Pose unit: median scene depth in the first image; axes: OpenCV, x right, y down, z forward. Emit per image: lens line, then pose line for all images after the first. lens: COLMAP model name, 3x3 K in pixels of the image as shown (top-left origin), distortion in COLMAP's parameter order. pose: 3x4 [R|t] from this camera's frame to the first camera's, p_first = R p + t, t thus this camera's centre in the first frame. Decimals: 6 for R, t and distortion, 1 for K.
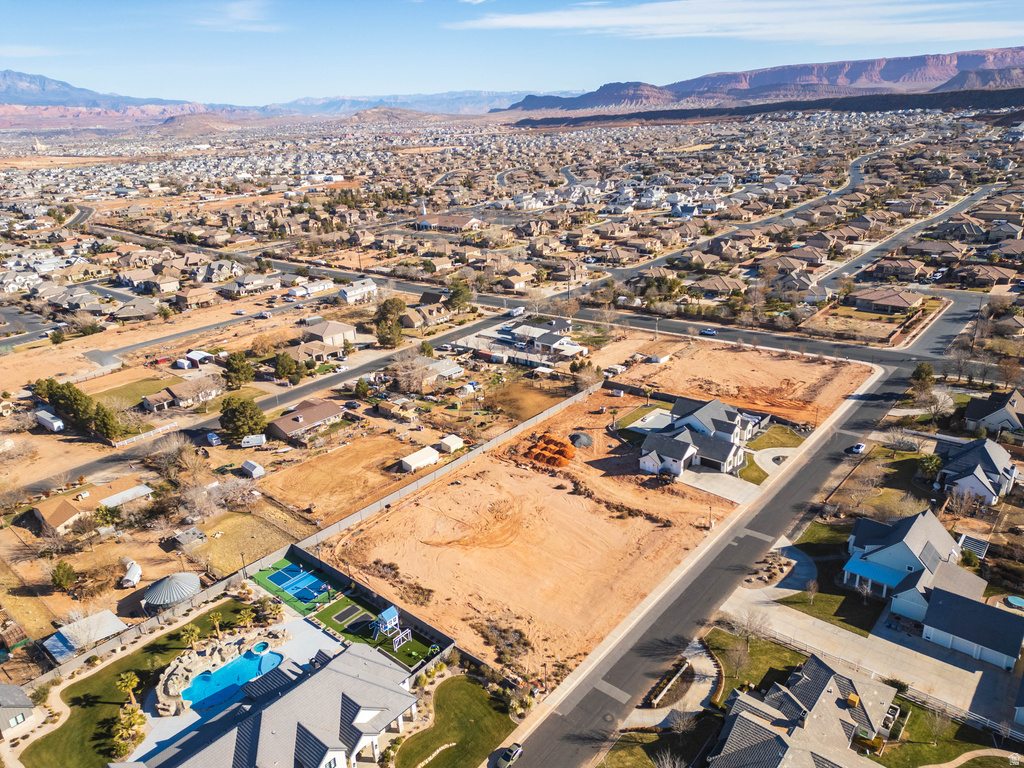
lens RADIAL K [[712.0, 0, 515.2], [0, 712.0, 383.2], [0, 0, 1]] dist [0.101048, -0.077866]
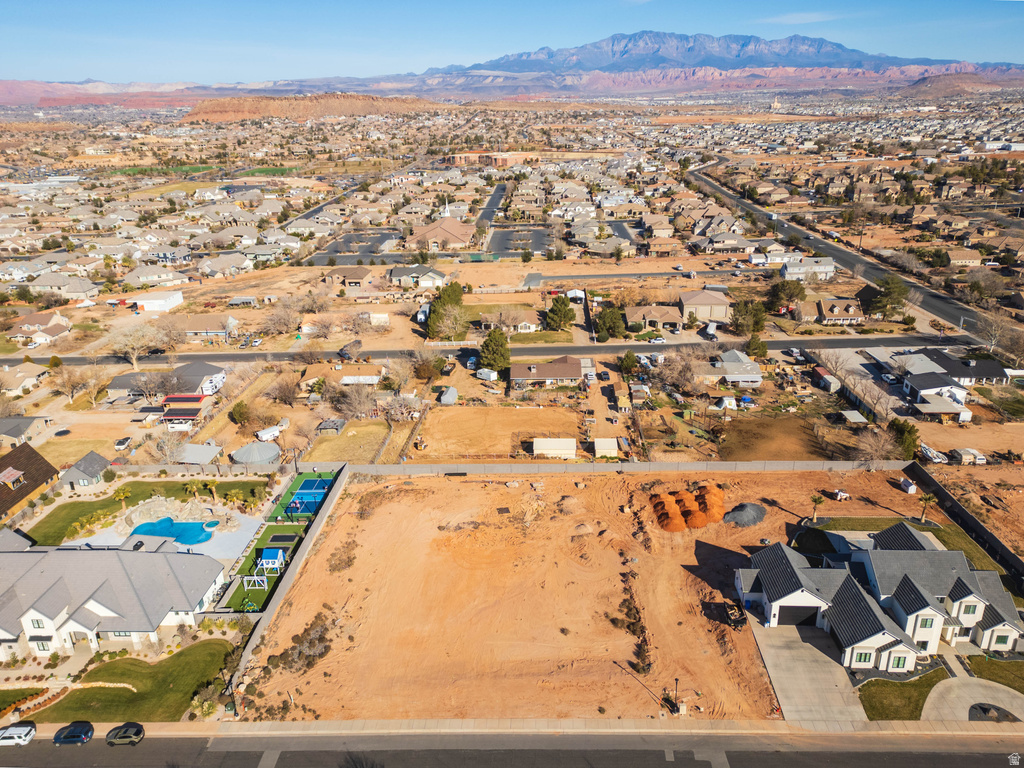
lens RADIAL K [[720.7, 0, 514.9], [0, 720.7, 395.9], [0, 0, 1]] dist [0.092164, -0.082104]
pose [[0.622148, 0.321570, -0.713810, 0.399008], [-0.280397, 0.942792, 0.180335, -0.086688], [0.730965, 0.087955, 0.676723, 0.351184]]
